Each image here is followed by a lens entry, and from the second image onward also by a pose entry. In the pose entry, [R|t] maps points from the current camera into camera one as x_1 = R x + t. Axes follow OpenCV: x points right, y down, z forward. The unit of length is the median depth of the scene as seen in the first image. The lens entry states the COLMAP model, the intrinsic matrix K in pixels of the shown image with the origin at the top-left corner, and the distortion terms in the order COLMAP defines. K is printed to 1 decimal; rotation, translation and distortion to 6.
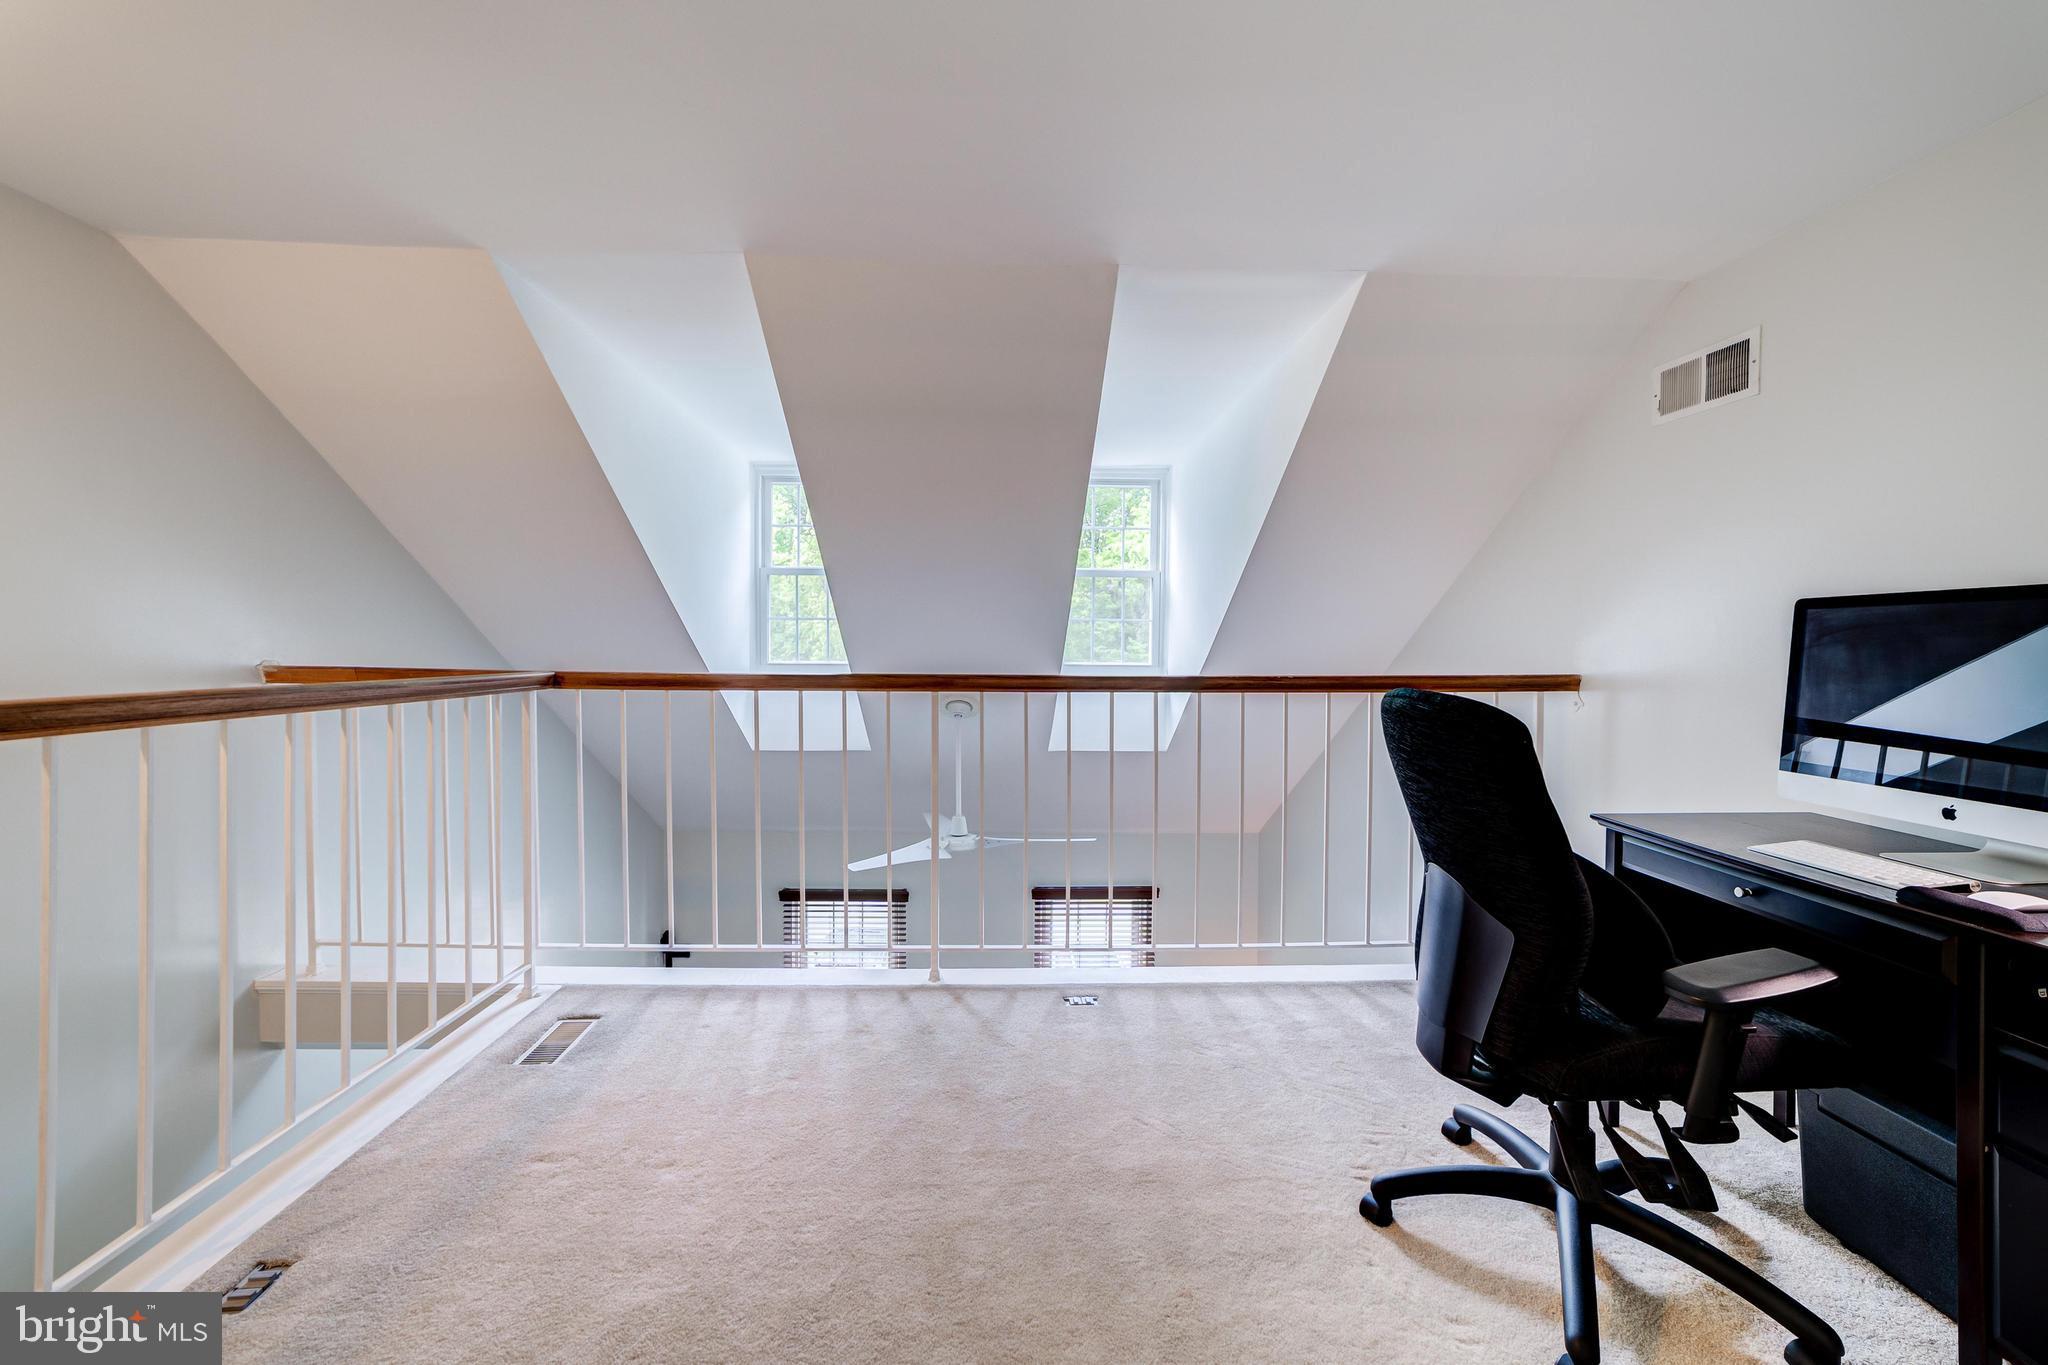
lens RADIAL K [[802.2, 0, 1024.6], [0, 802.2, 672.2], [0, 0, 1]] dist [-0.023565, 0.011342]
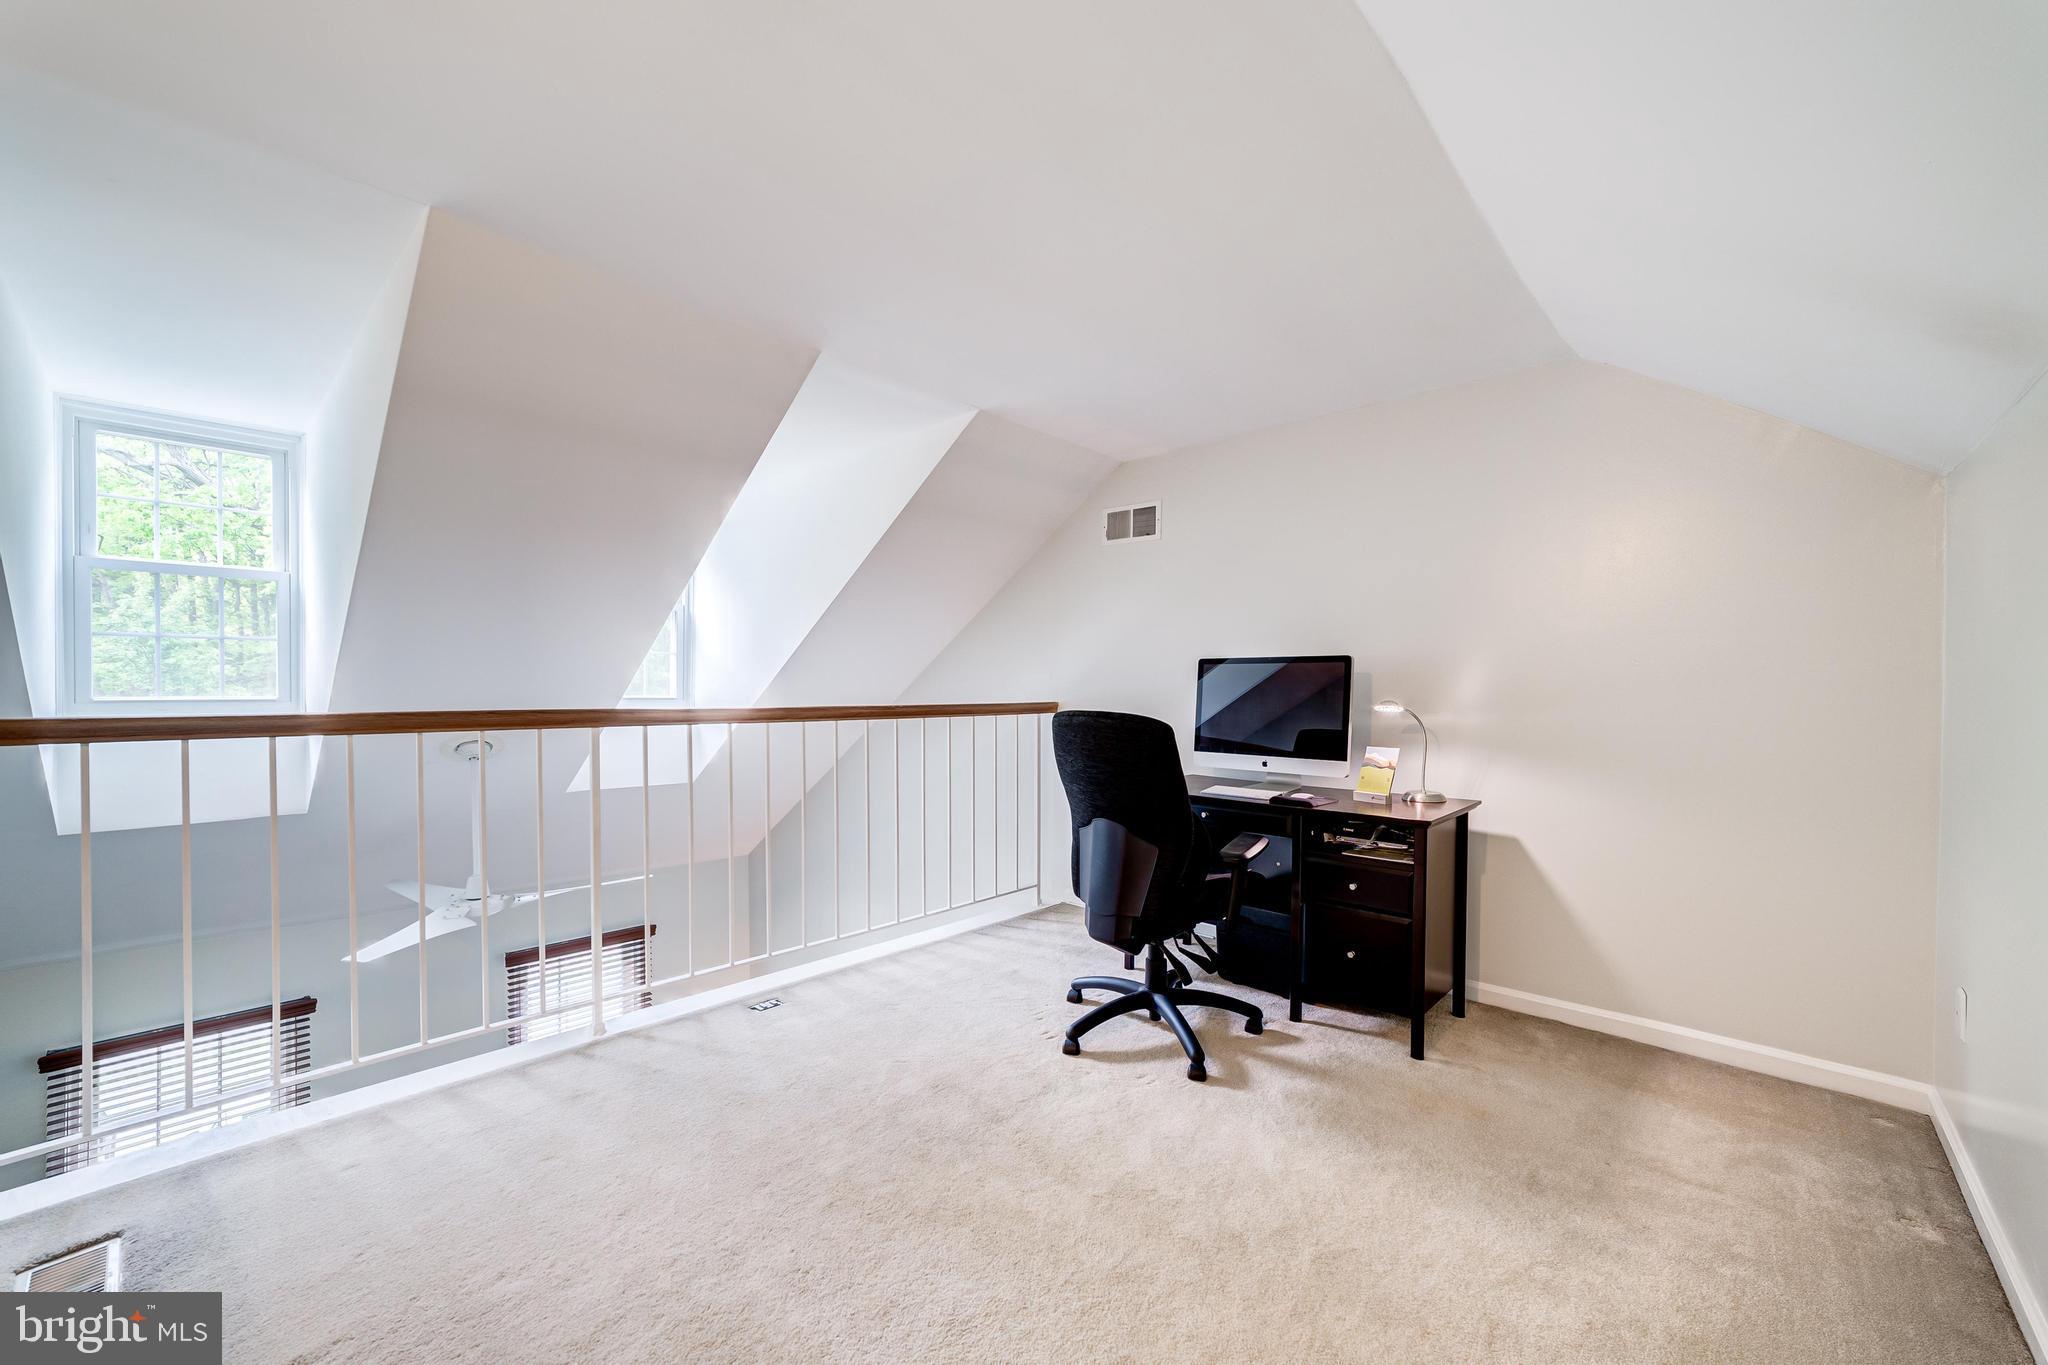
lens RADIAL K [[805.3, 0, 1028.0], [0, 805.3, 700.6], [0, 0, 1]] dist [-0.047634, 0.022682]
pose [[0.691230, -0.011754, 0.722539, -0.324141], [0.013859, 0.999899, 0.003007, -0.001942], [-0.722502, 0.007935, 0.691323, -0.008514]]
